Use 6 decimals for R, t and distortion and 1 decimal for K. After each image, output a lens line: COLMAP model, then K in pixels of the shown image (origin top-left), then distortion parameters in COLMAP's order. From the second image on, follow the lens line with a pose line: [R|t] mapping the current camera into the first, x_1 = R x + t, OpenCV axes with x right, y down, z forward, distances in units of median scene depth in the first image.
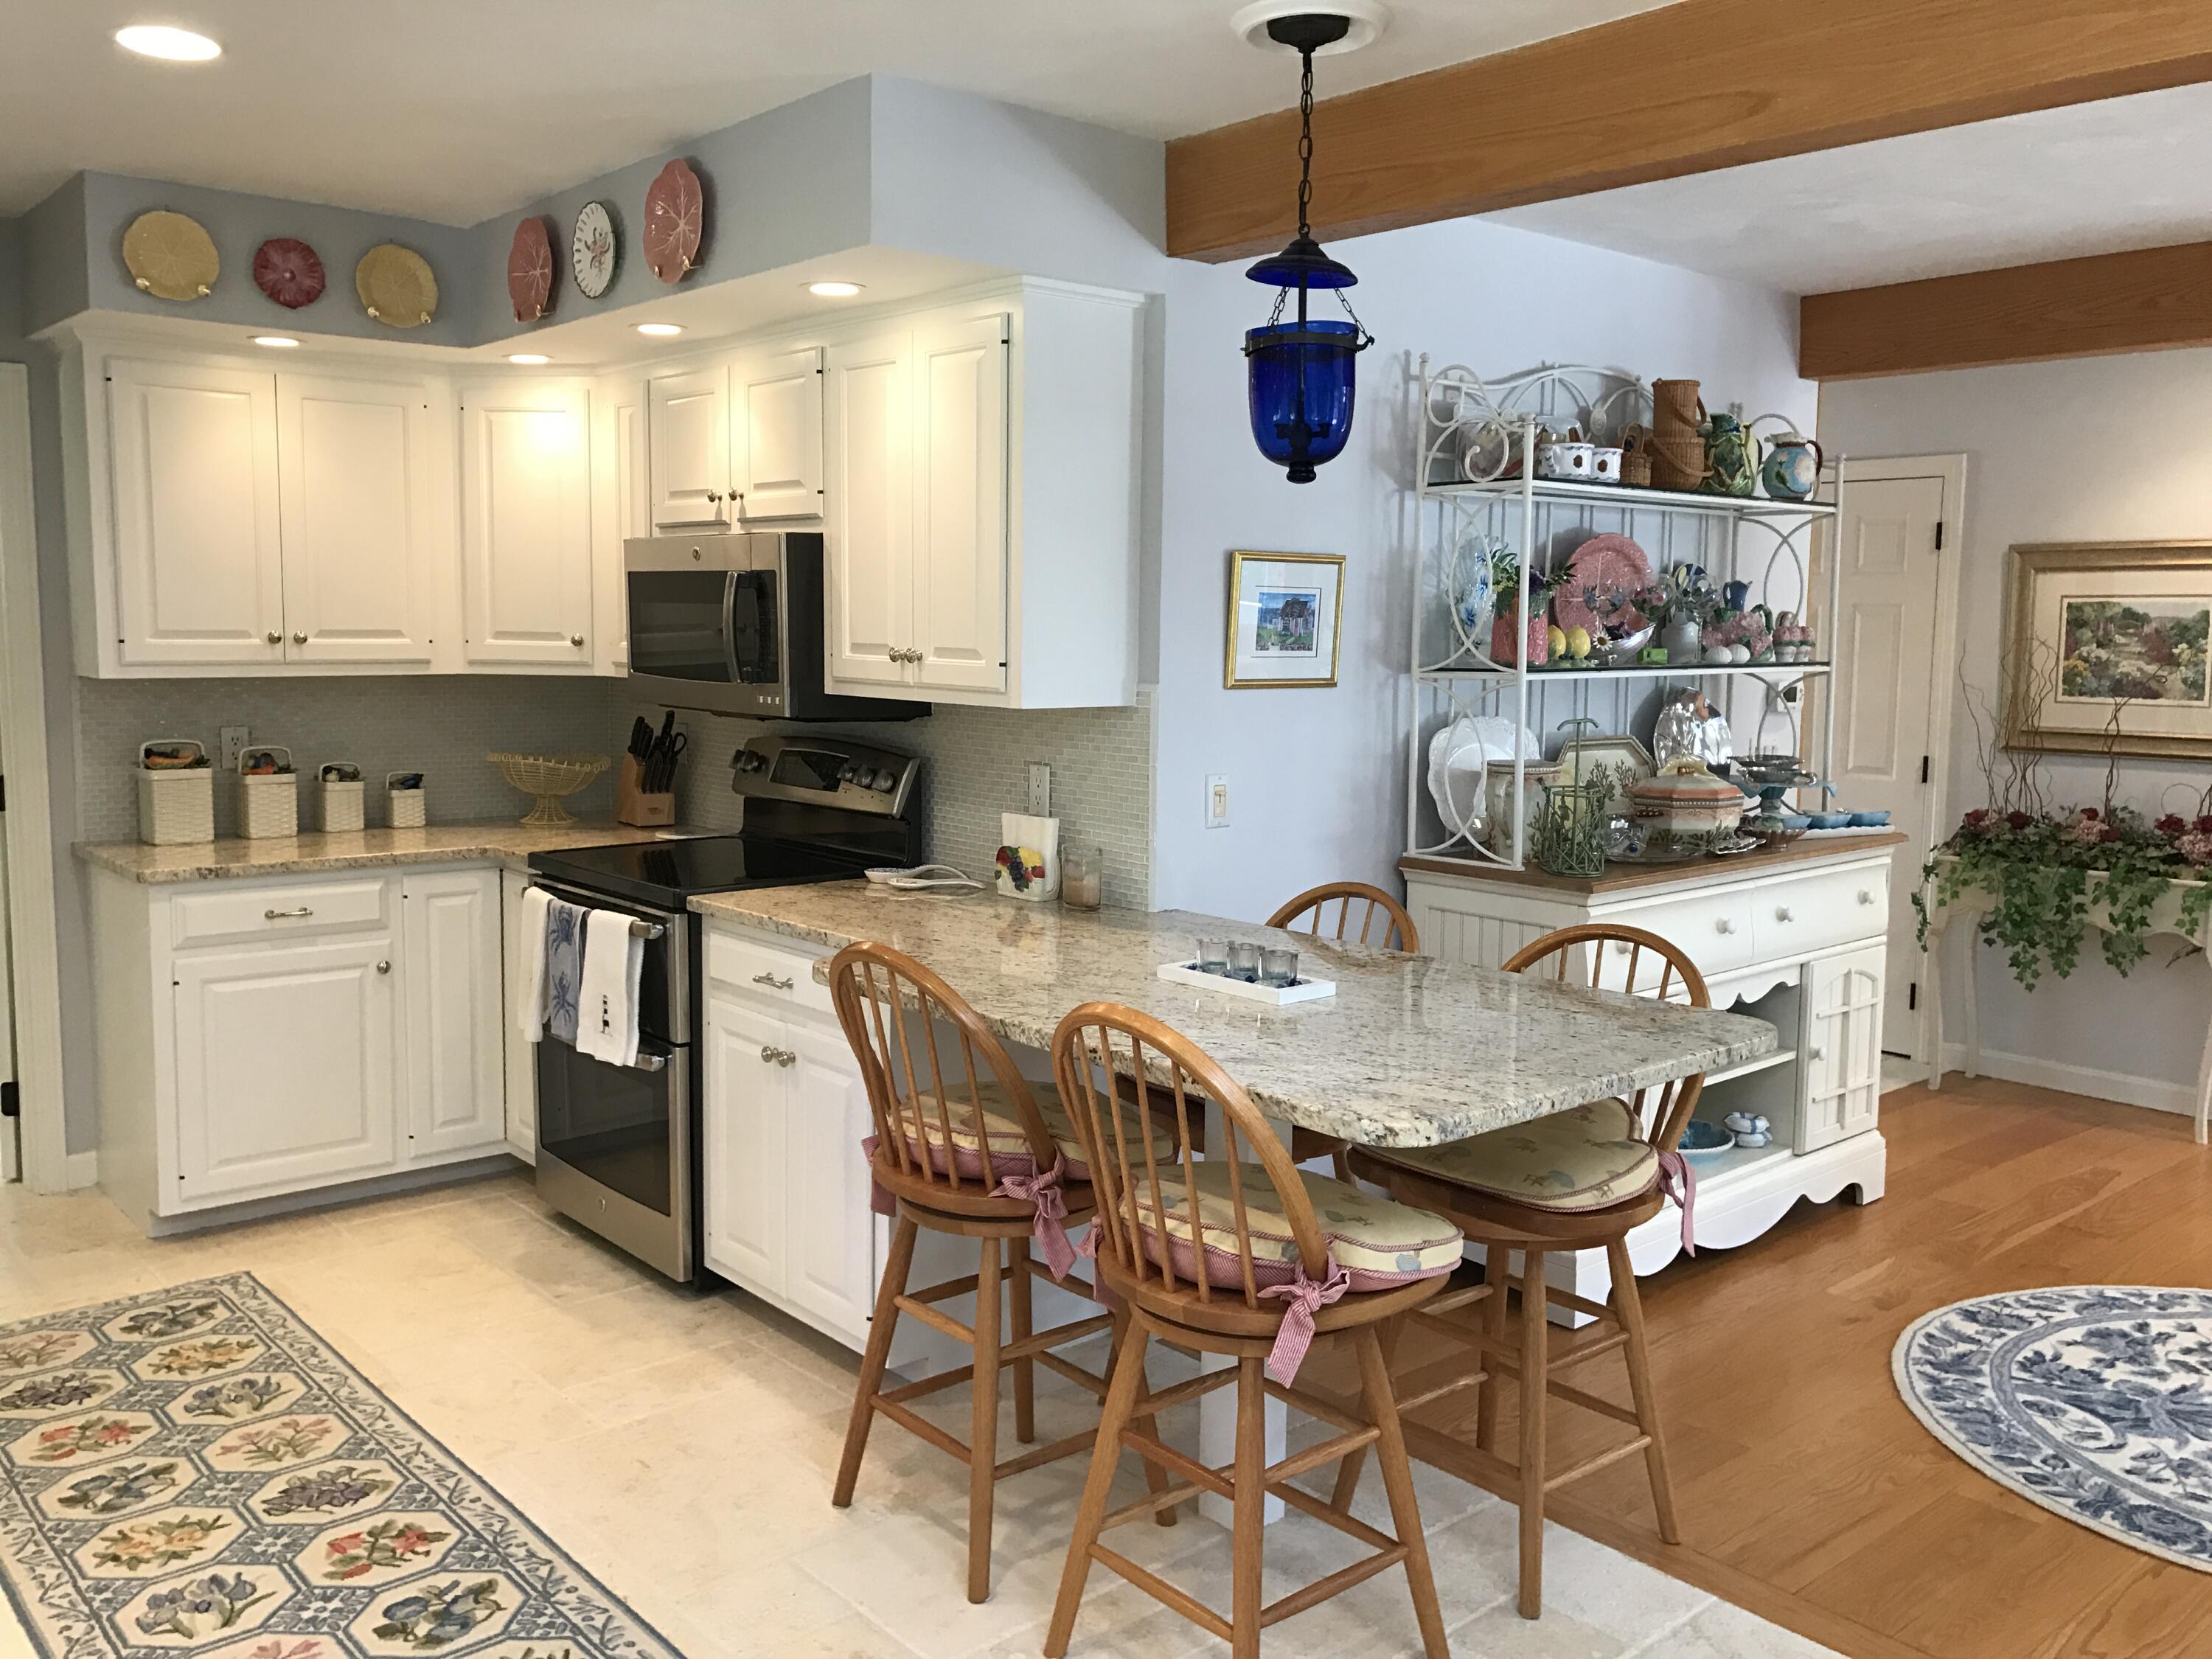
lens RADIAL K [[1833.2, 0, 1103.0], [0, 1833.2, 823.8], [0, 0, 1]] dist [0.039059, -0.034752]
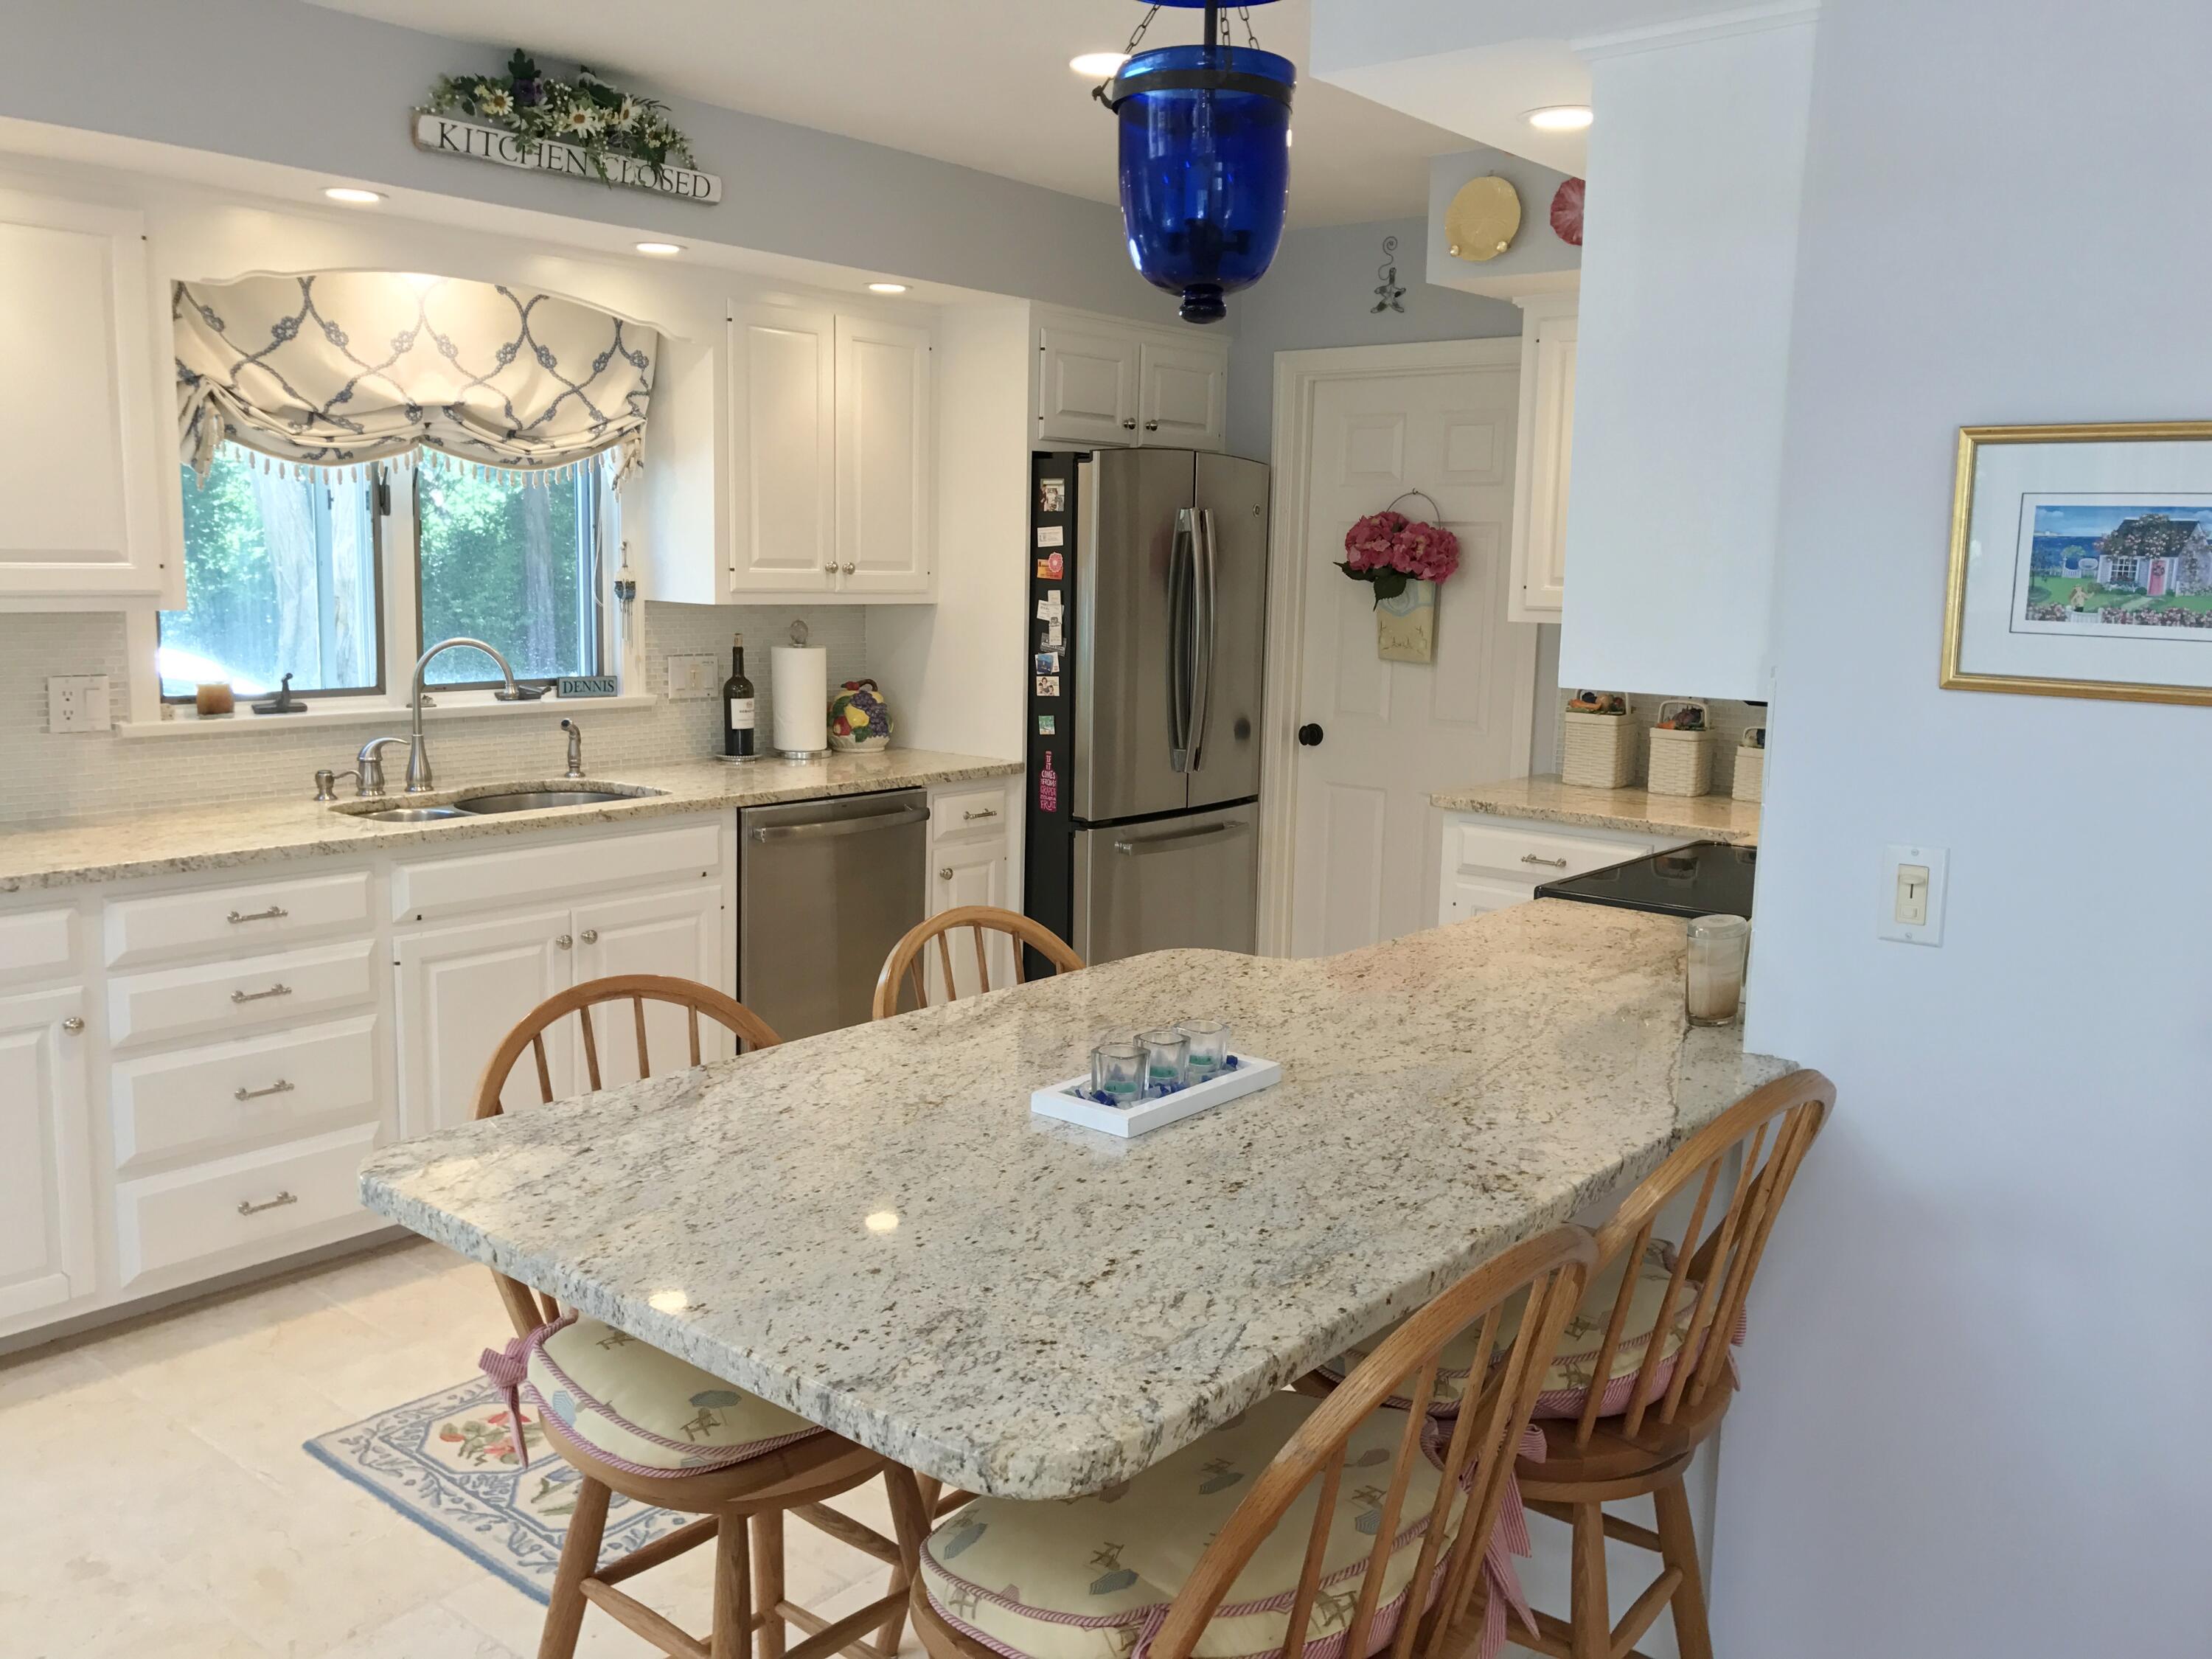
lens RADIAL K [[1833.2, 0, 1109.8], [0, 1833.2, 833.6], [0, 0, 1]] dist [0.039059, -0.034752]
pose [[0.155225, 0.144820, -0.977206, 0.565966], [-0.129323, 0.983662, 0.125234, -0.068740], [0.979378, 0.106936, 0.171418, 0.678782]]
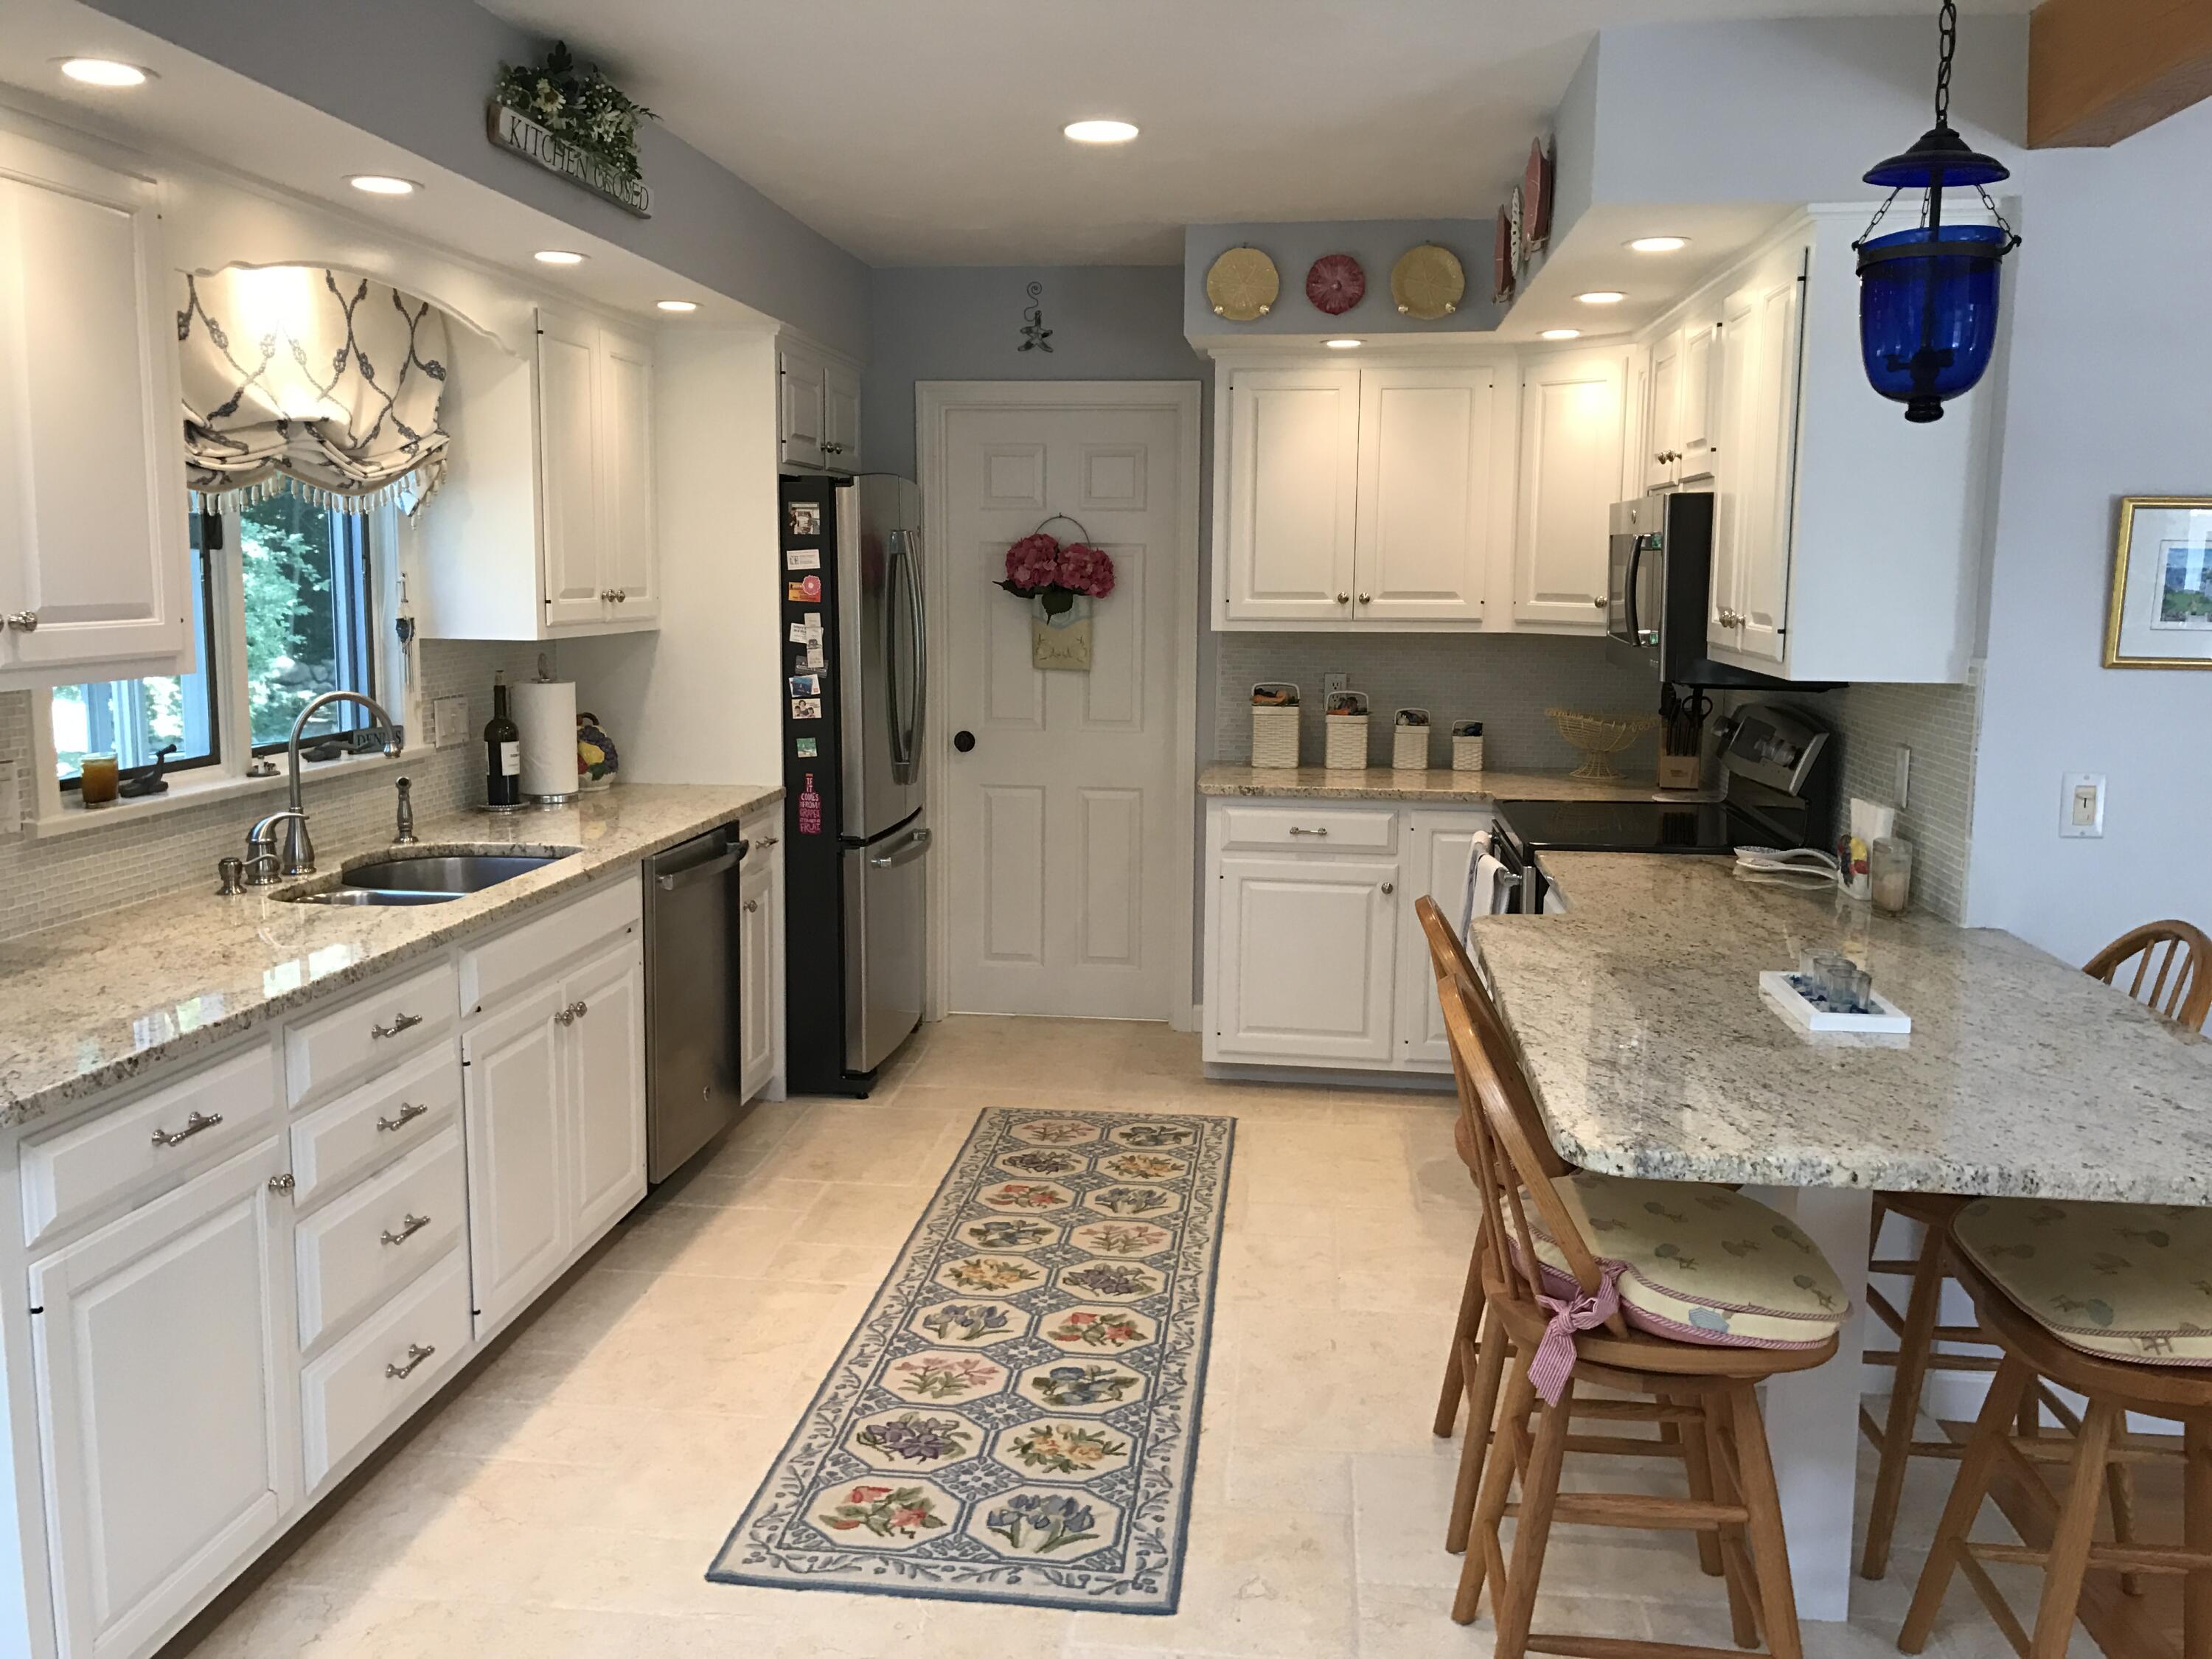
lens RADIAL K [[1833.2, 0, 1104.7], [0, 1833.2, 824.5], [0, 0, 1]] dist [0.039059, -0.034752]
pose [[0.673521, 0.099783, -0.732402, 0.378561], [-0.083828, 0.994765, 0.058439, -0.015596], [0.734400, 0.022036, 0.678360, 0.119972]]
